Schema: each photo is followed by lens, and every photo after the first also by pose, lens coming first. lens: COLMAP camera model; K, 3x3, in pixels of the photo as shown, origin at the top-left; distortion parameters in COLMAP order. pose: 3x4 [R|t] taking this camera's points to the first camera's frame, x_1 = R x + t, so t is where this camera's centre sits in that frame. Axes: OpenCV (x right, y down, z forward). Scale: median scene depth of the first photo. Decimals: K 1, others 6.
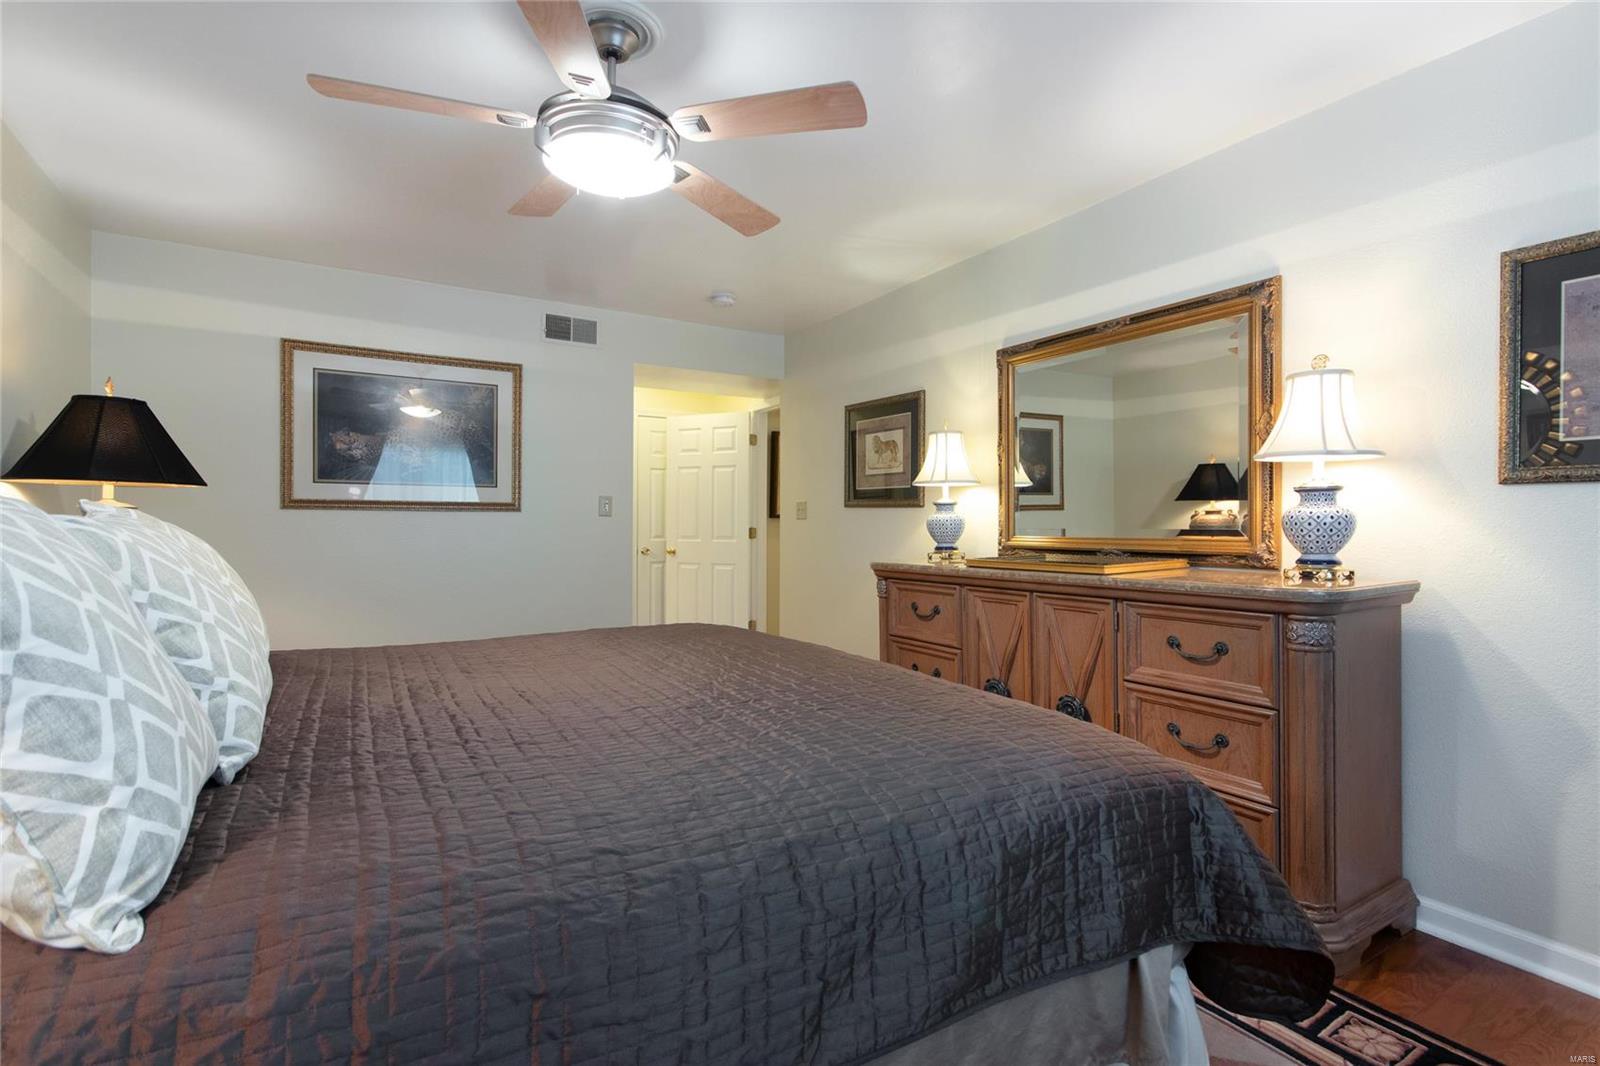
lens RADIAL K [[755.4, 0, 800.0], [0, 755.4, 533.0], [0, 0, 1]] dist [0.001199, -0.000024]
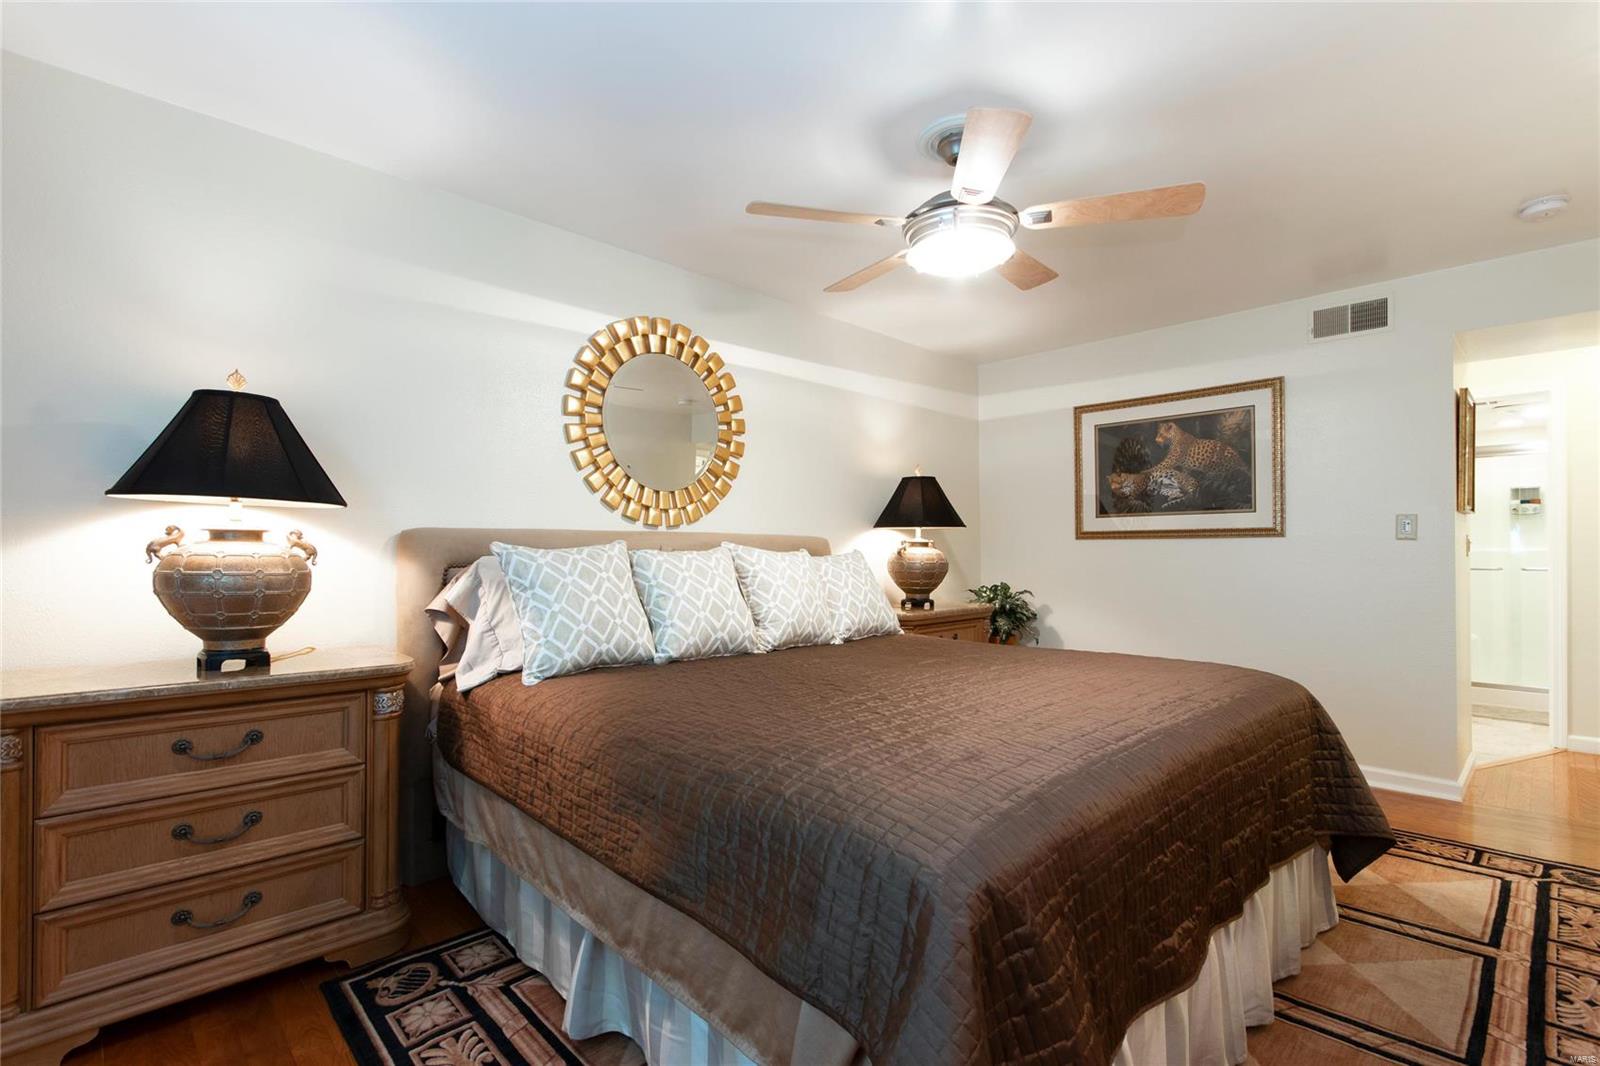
lens RADIAL K [[747.9, 0, 798.6], [0, 747.9, 570.6], [0, 0, 1]] dist [0.002578, 0.000162]
pose [[0.225812, 0.023107, -0.973897, 0.442035], [-0.006992, 0.999731, 0.022099, -0.003708], [0.974146, 0.001819, 0.225912, 0.248904]]
